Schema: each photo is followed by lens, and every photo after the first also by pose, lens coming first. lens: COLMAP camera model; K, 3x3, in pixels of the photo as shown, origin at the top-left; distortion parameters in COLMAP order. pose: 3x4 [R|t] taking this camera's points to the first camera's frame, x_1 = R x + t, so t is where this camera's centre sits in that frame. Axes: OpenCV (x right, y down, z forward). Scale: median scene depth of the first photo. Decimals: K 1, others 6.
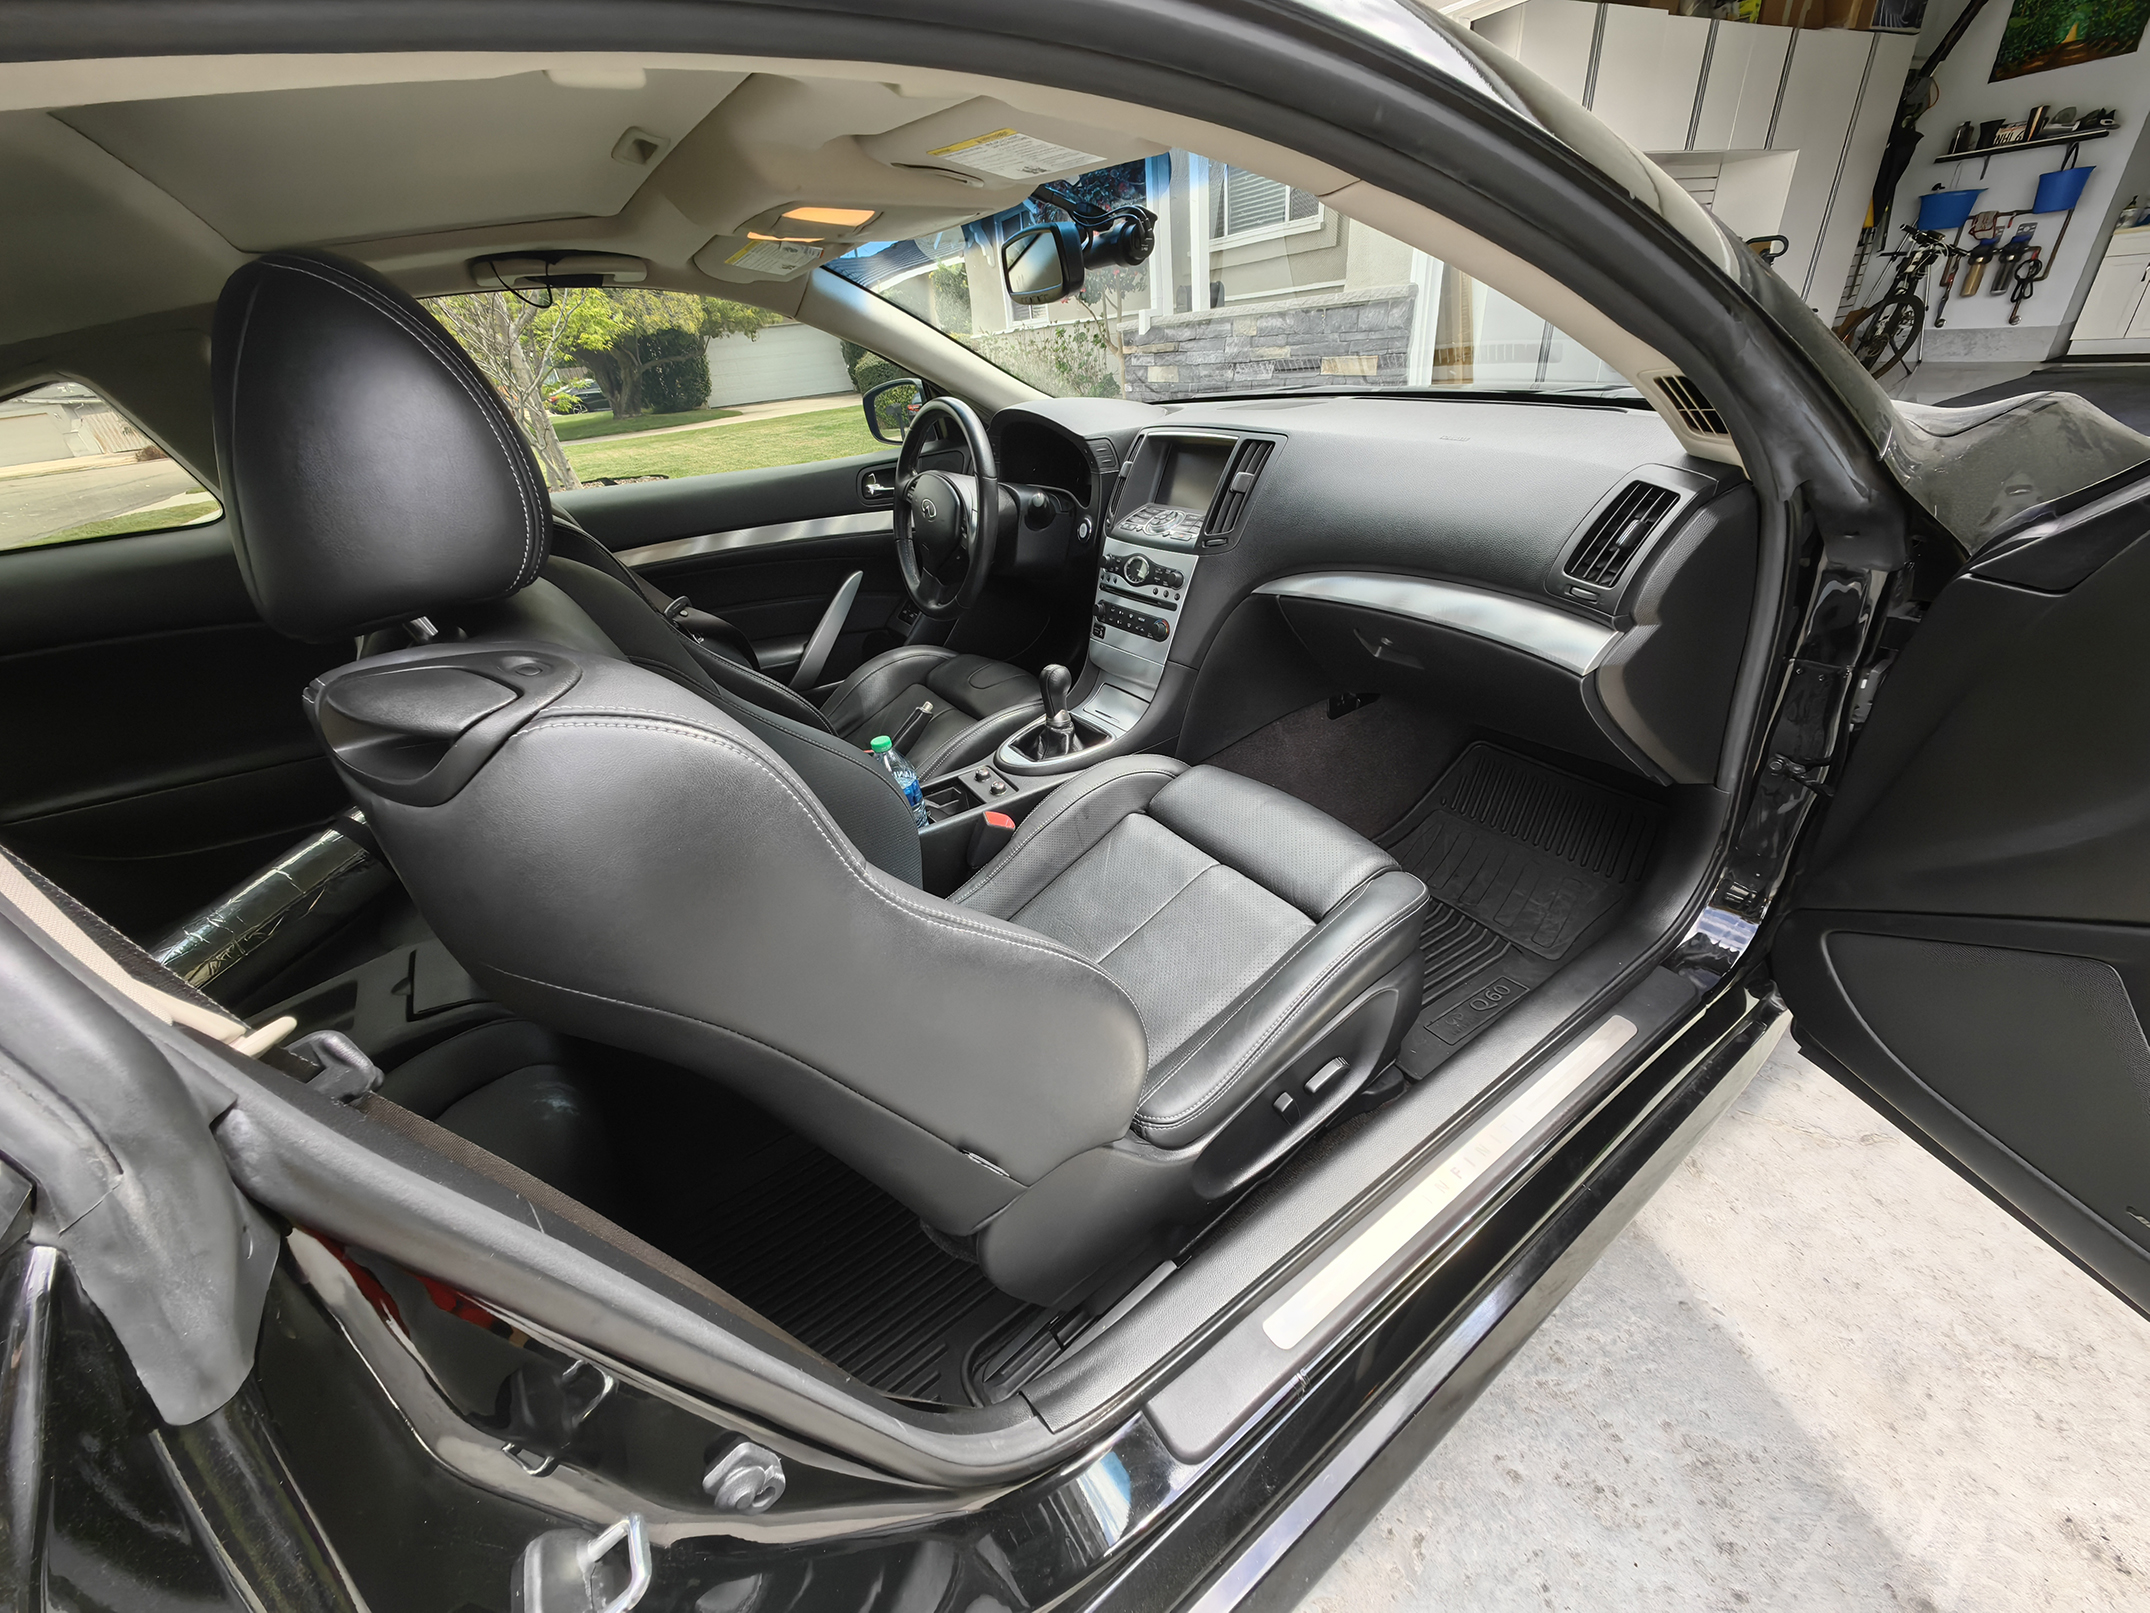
lens RADIAL K [[846.6, 0, 1075.0], [0, 846.6, 806.4], [0, 0, 1]] dist [-0.012087, -0.000171]
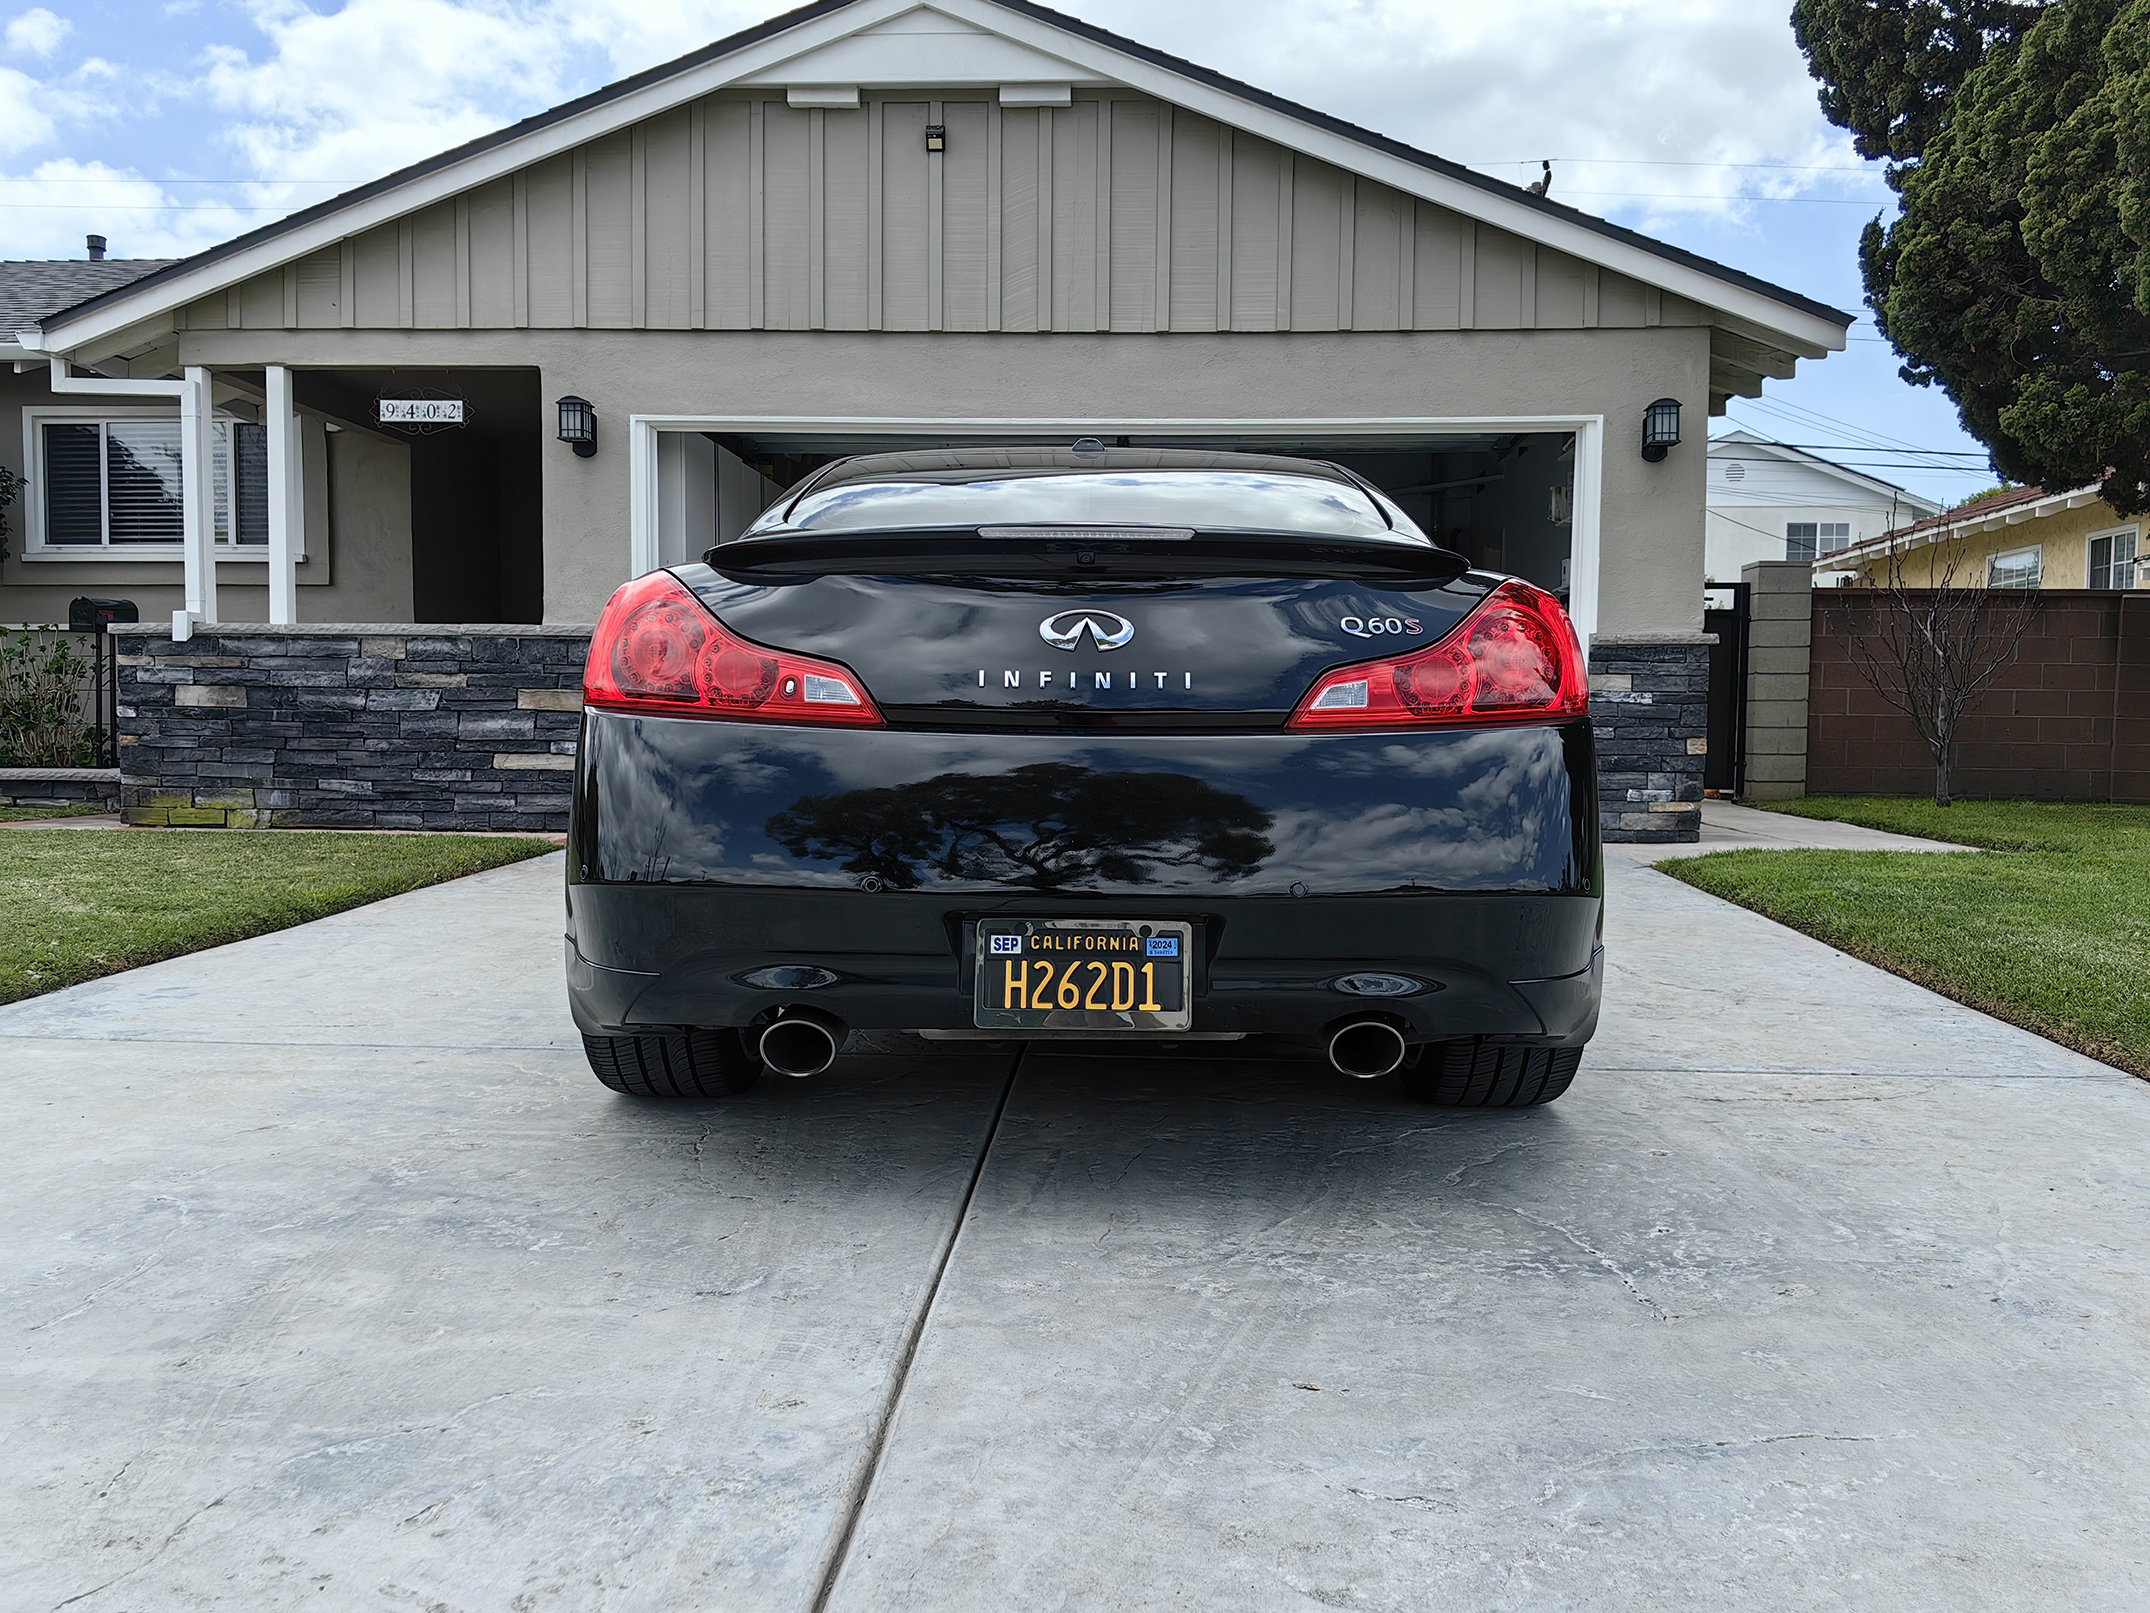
lens RADIAL K [[1704.6, 0, 1078.3], [0, 1704.6, 810.9], [0, 0, 1]] dist [0.033480, -0.051275]
pose [[0.560144, 0.084651, 0.824059, -0.693628], [0.340611, 0.883252, -0.322258, 0.285681], [-0.755131, 0.461194, 0.465915, -0.159874]]
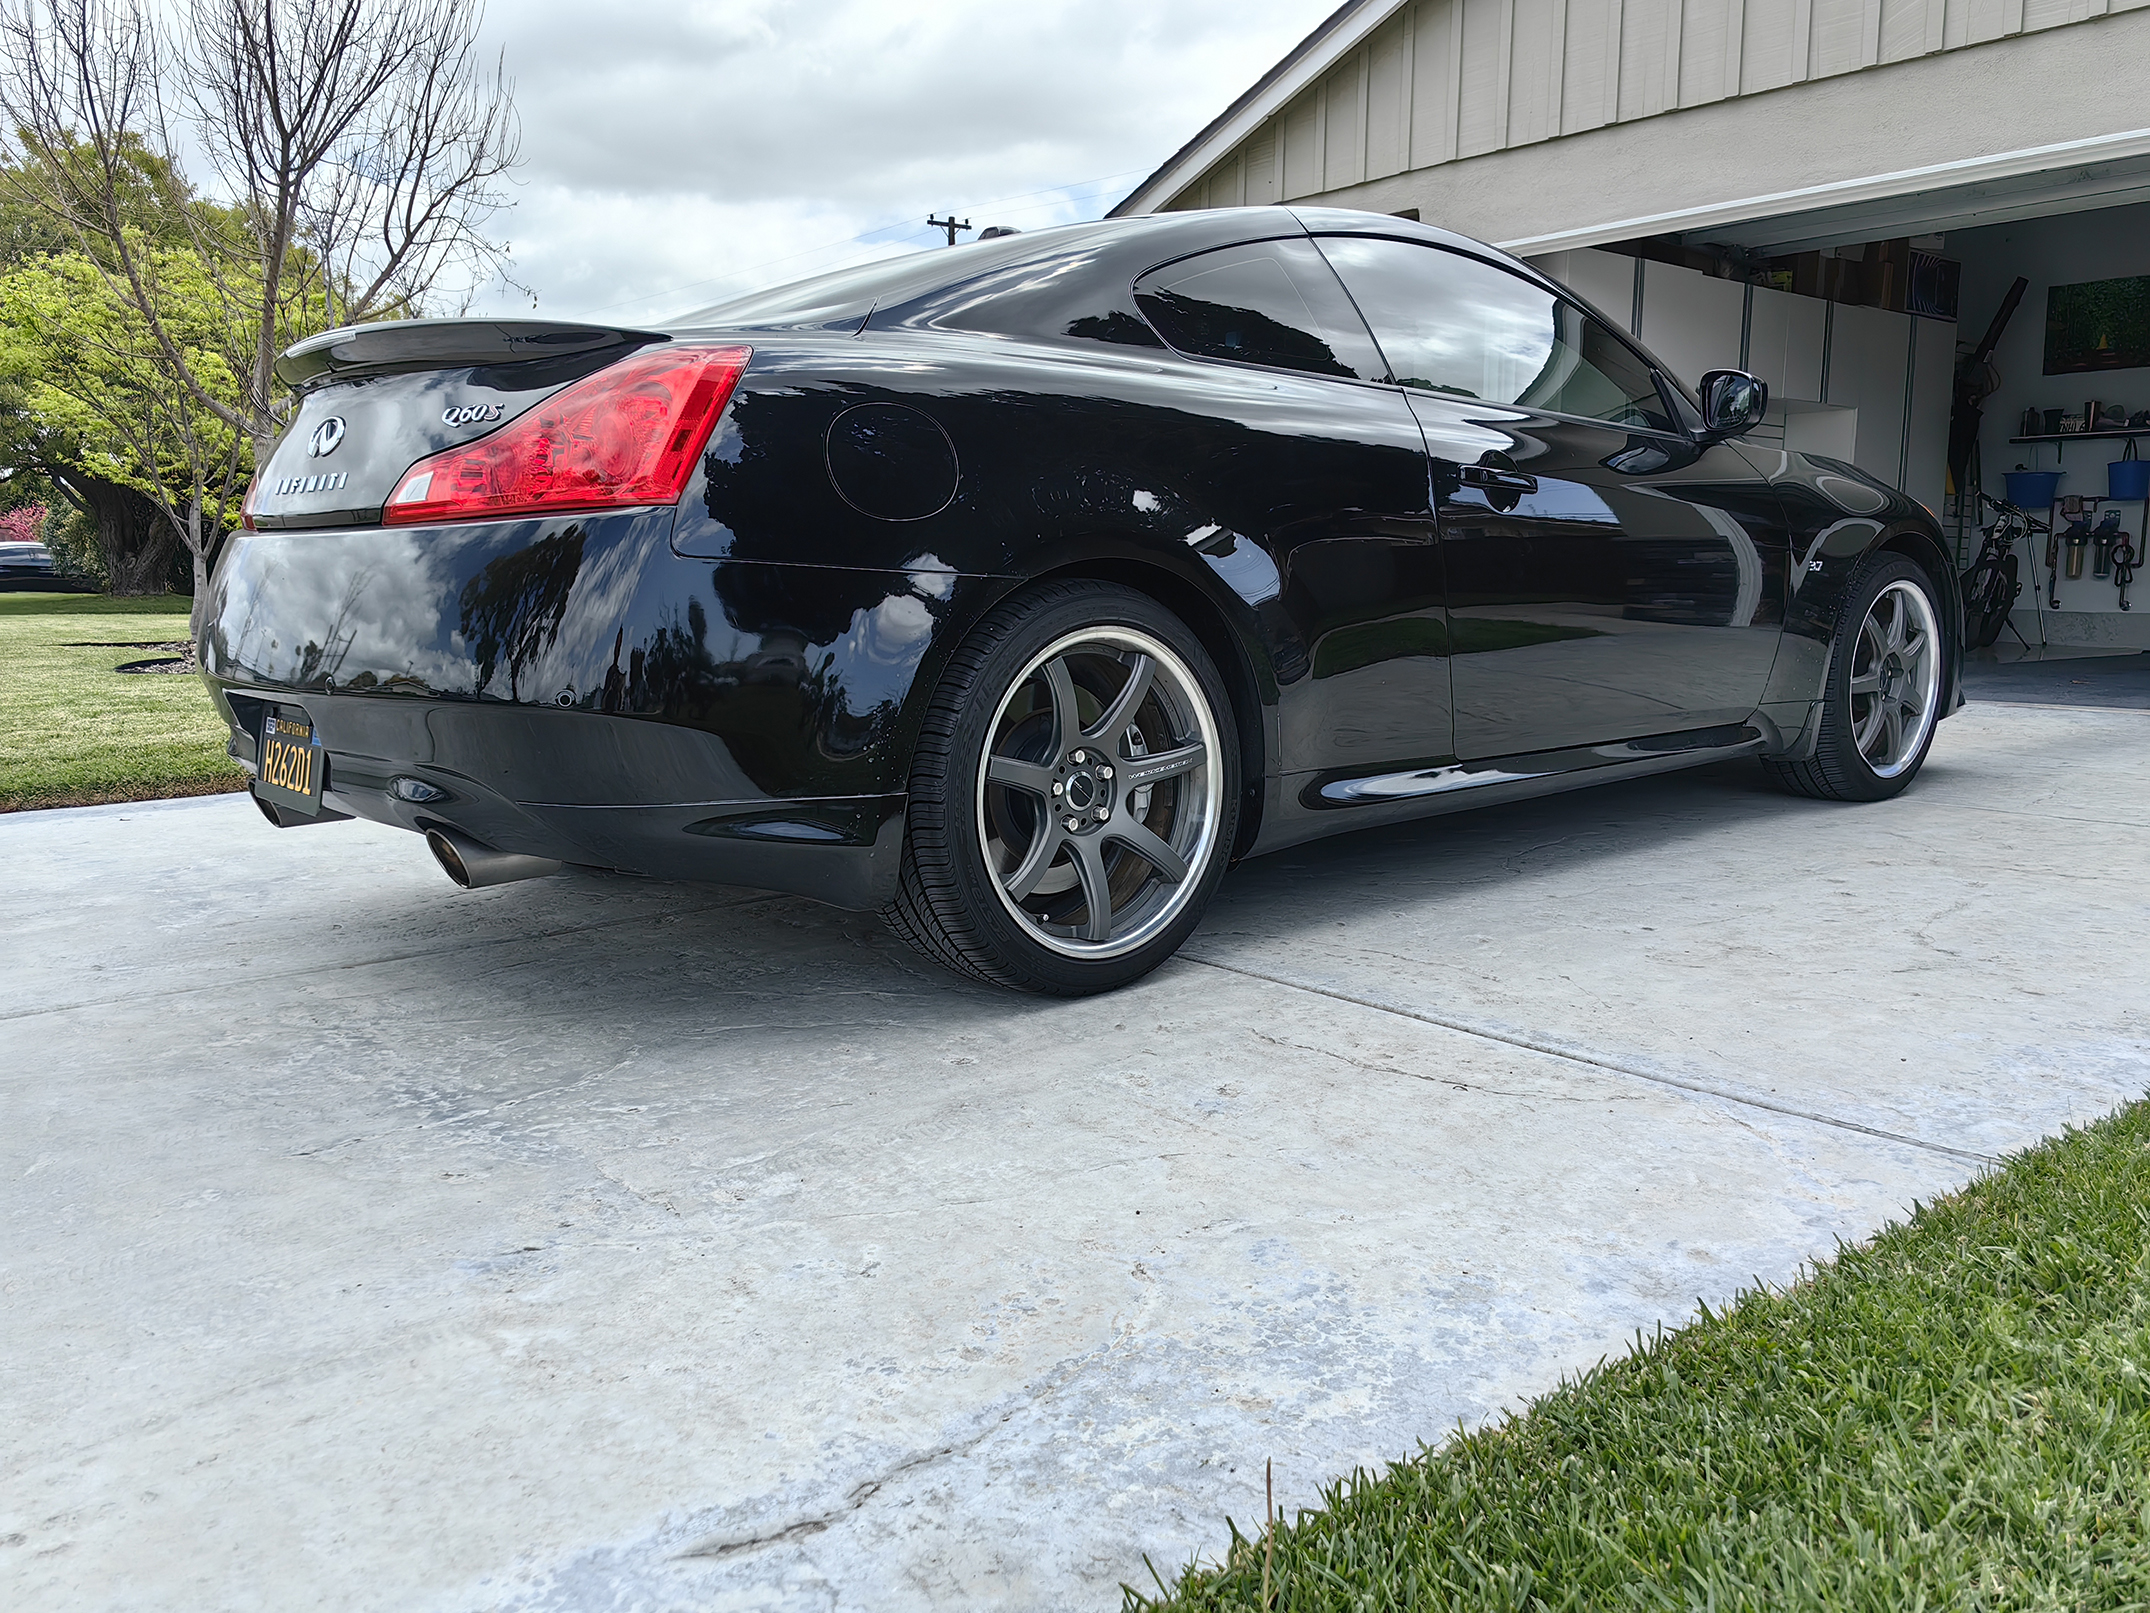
lens RADIAL K [[1704.6, 0, 1080.5], [0, 1704.6, 803.1], [0, 0, 1]] dist [0.033480, -0.051275]
pose [[0.984577, 0.104637, 0.140211, -0.202179], [-0.042498, 0.920467, -0.388503, 0.369706], [-0.169712, 0.376553, 0.910717, -0.401348]]
